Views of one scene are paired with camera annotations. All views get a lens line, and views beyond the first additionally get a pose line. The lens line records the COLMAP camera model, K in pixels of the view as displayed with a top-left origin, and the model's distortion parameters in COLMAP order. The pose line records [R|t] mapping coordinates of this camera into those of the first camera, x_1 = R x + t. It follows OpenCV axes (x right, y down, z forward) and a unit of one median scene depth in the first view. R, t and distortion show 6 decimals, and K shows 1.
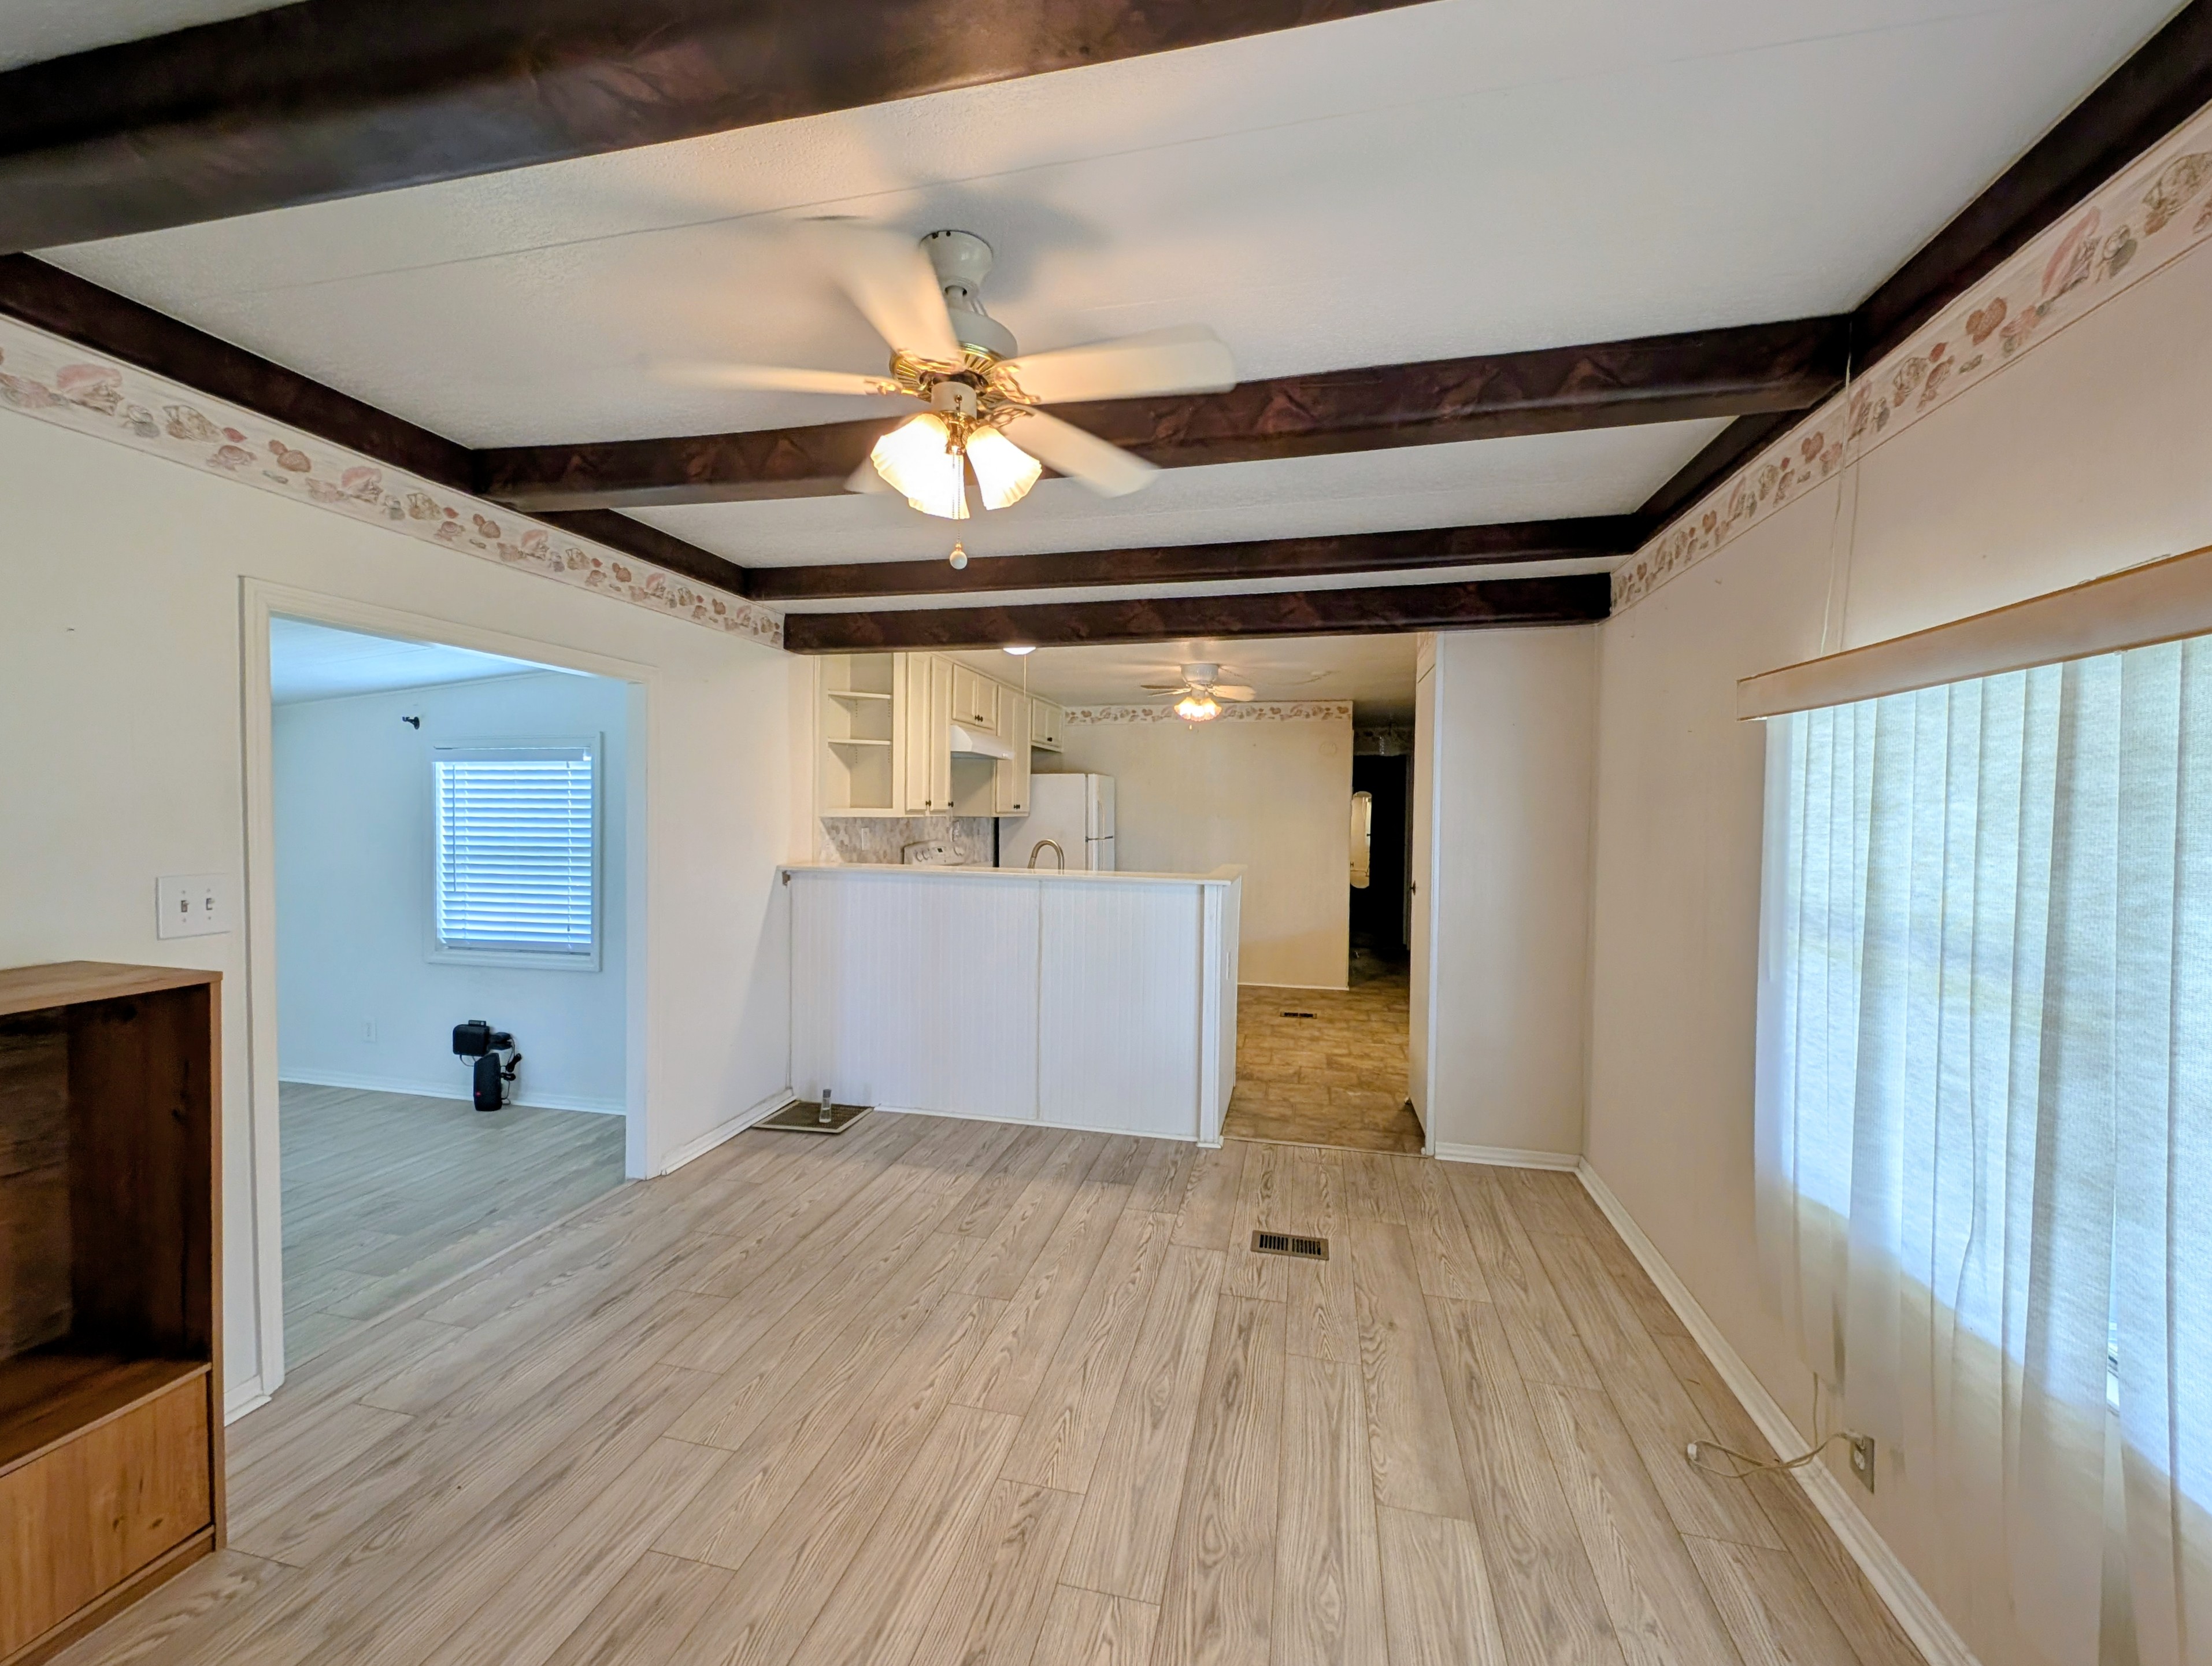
lens RADIAL K [[883.2, 0, 1100.3], [0, 883.2, 838.3], [0, 0, 1]] dist [-0.001284, -0.000321]
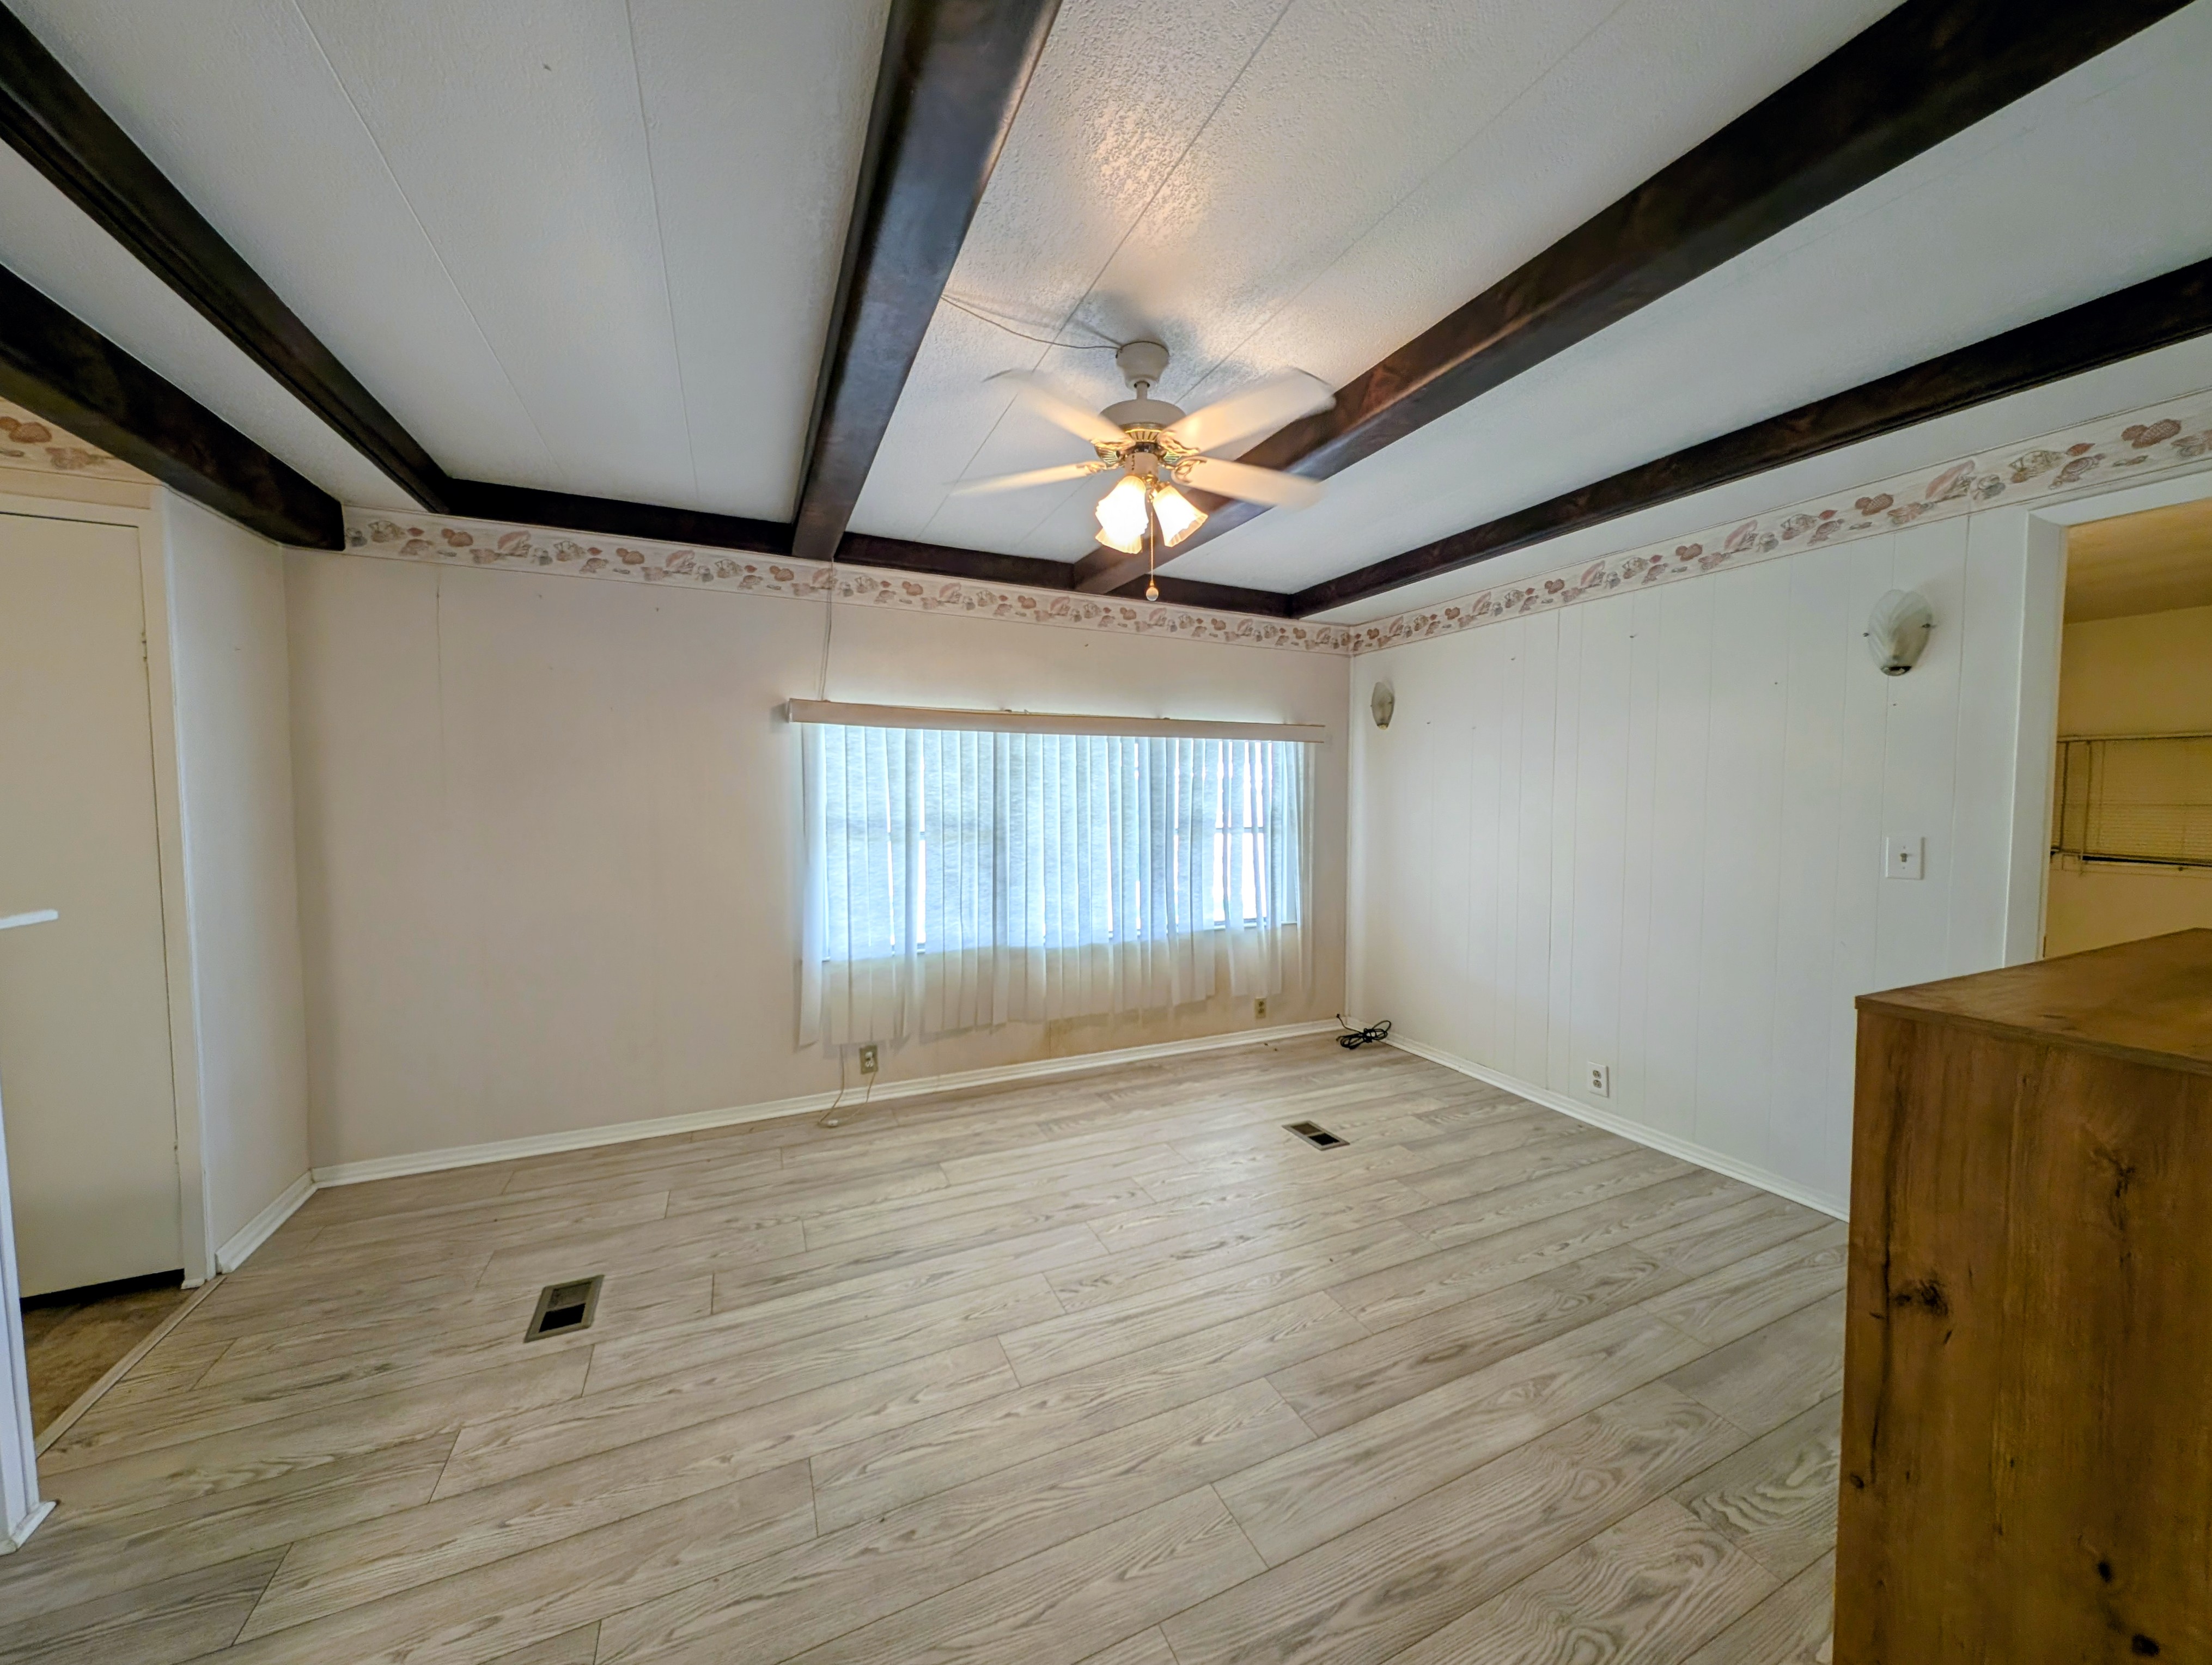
lens RADIAL K [[793.1, 0, 1103.8], [0, 793.1, 832.1], [0, 0, 1]] dist [0.009615, -0.003651]
pose [[-0.613506, -0.051227, 0.788027, -0.678439], [0.017106, 0.996798, 0.078116, -0.019237], [-0.789505, 0.061404, -0.610665, 1.099305]]
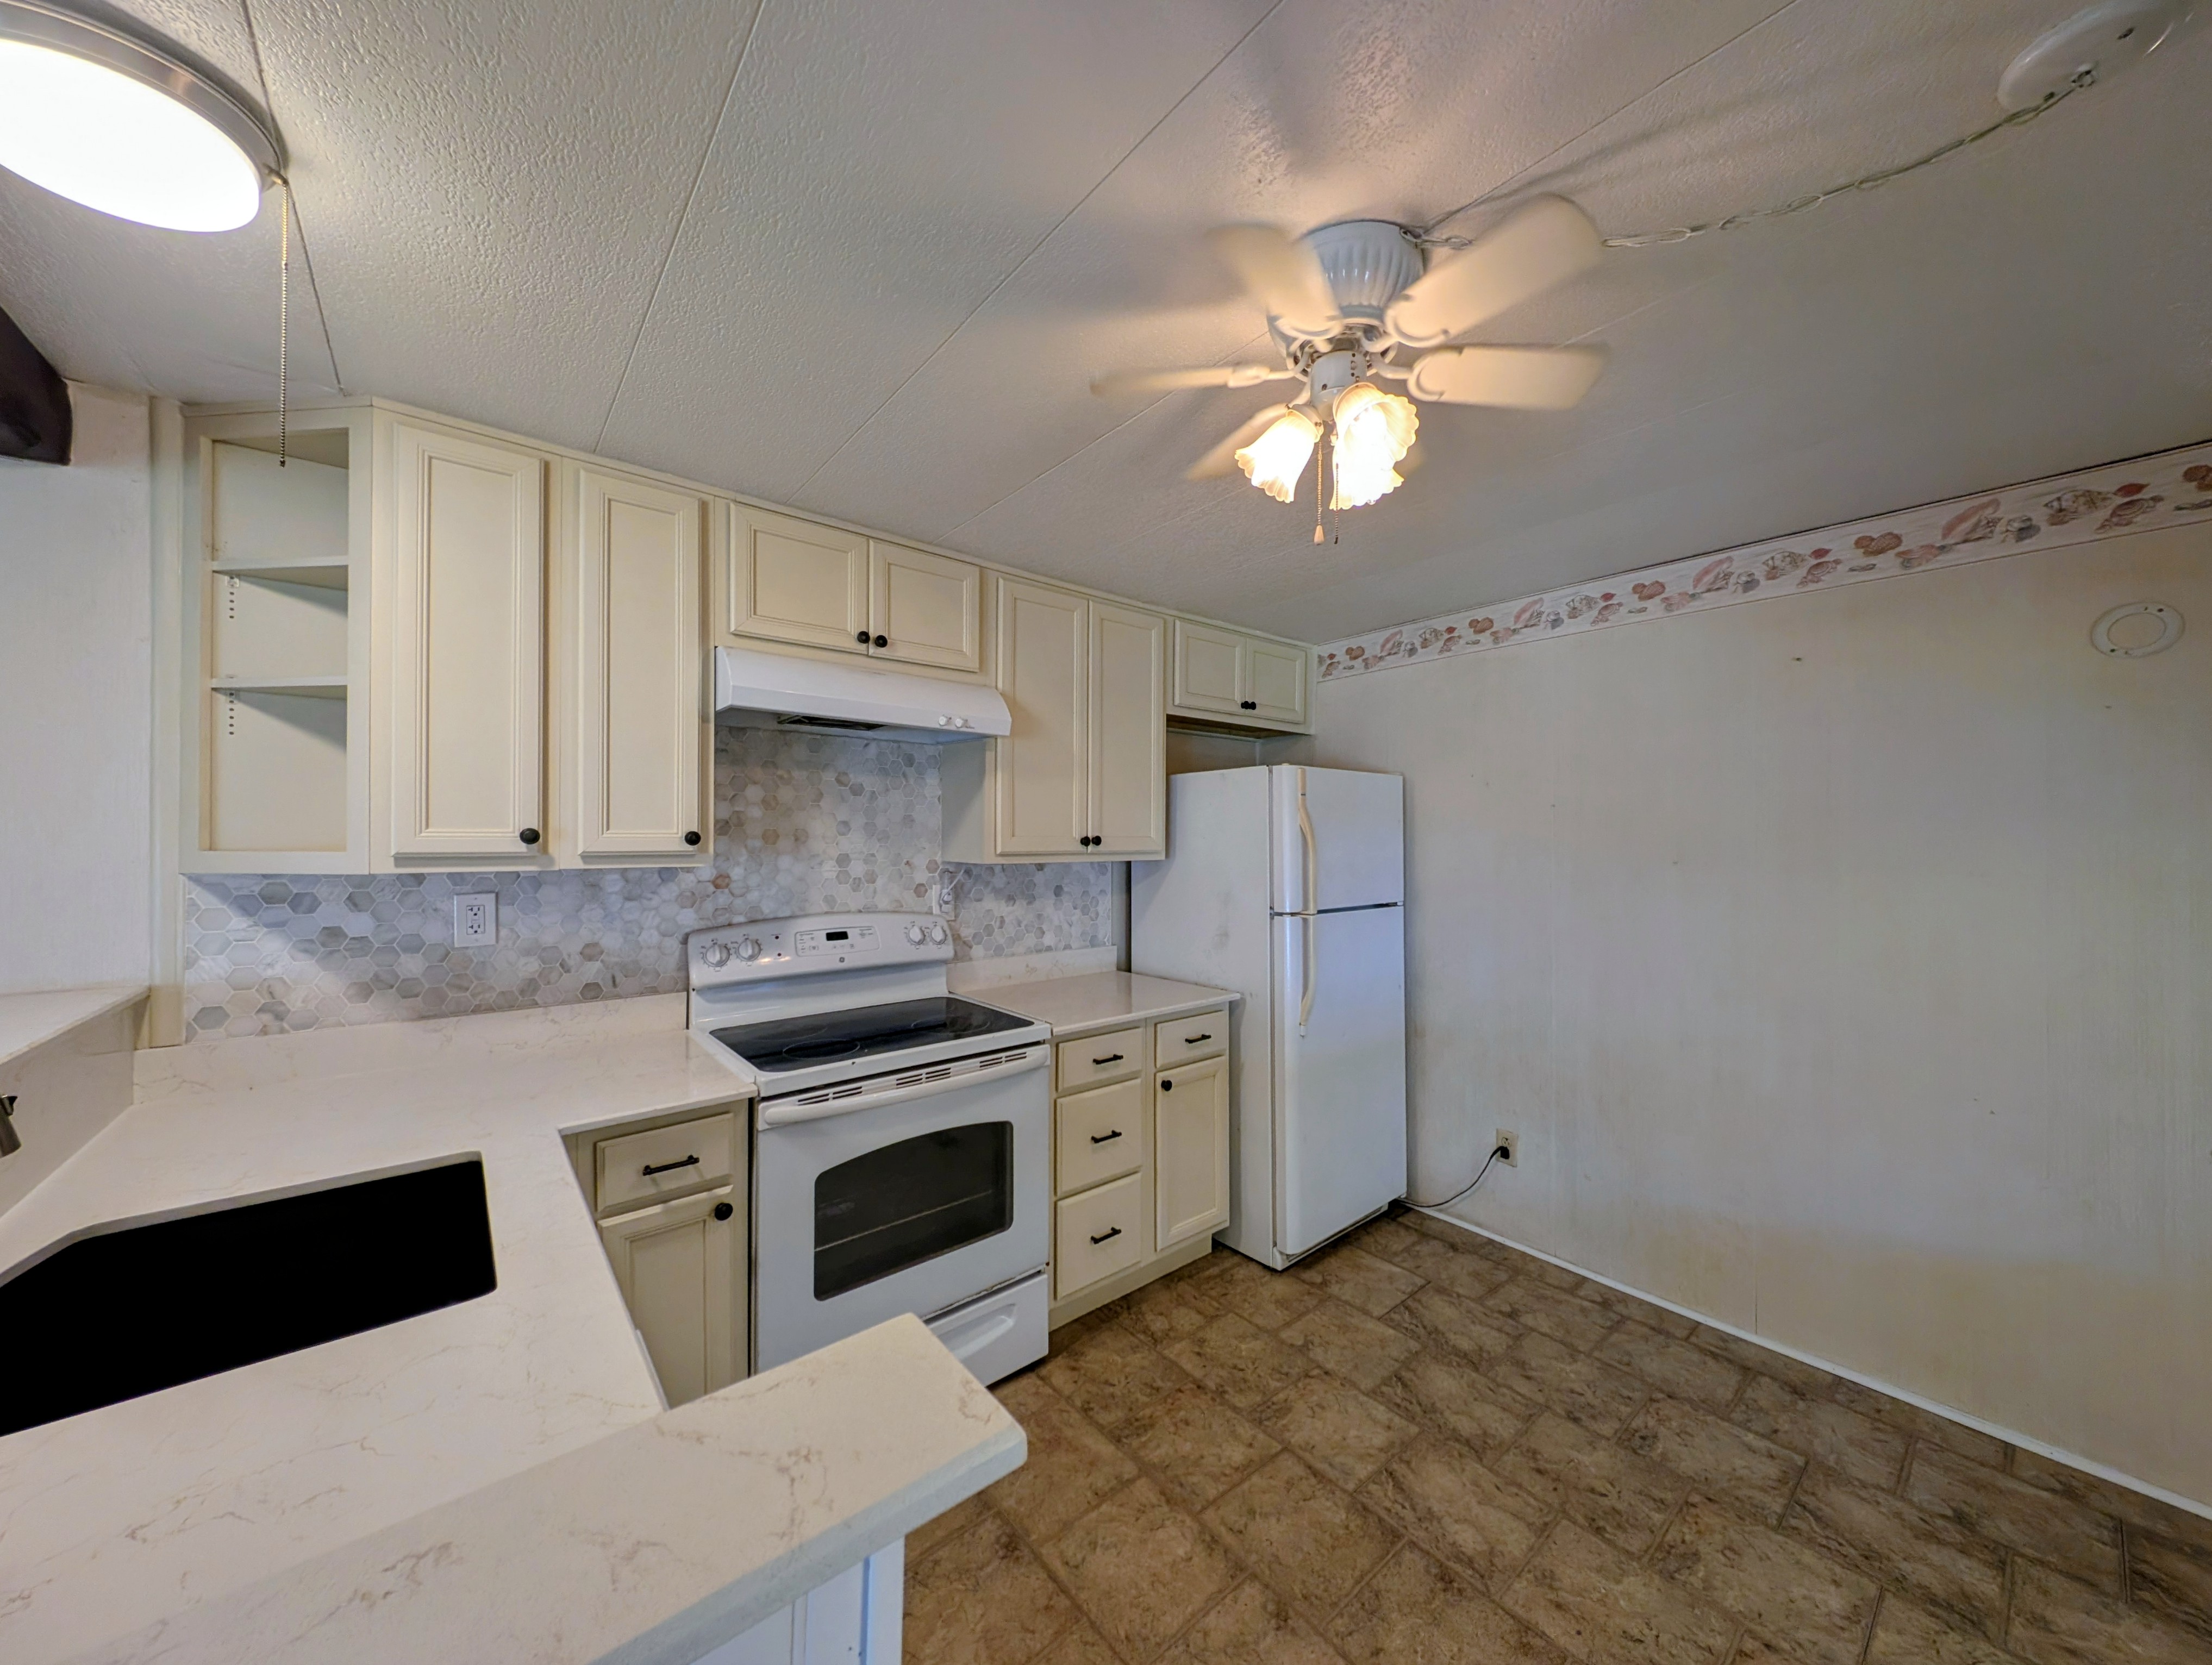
lens RADIAL K [[793.0, 0, 1102.1], [0, 793.0, 833.4], [0, 0, 1]] dist [0.009615, -0.003651]
pose [[0.795236, -0.009269, -0.606229, 0.392237], [-0.015666, 0.999235, -0.035828, -0.059069], [0.606097, 0.037989, 0.794483, 1.578144]]
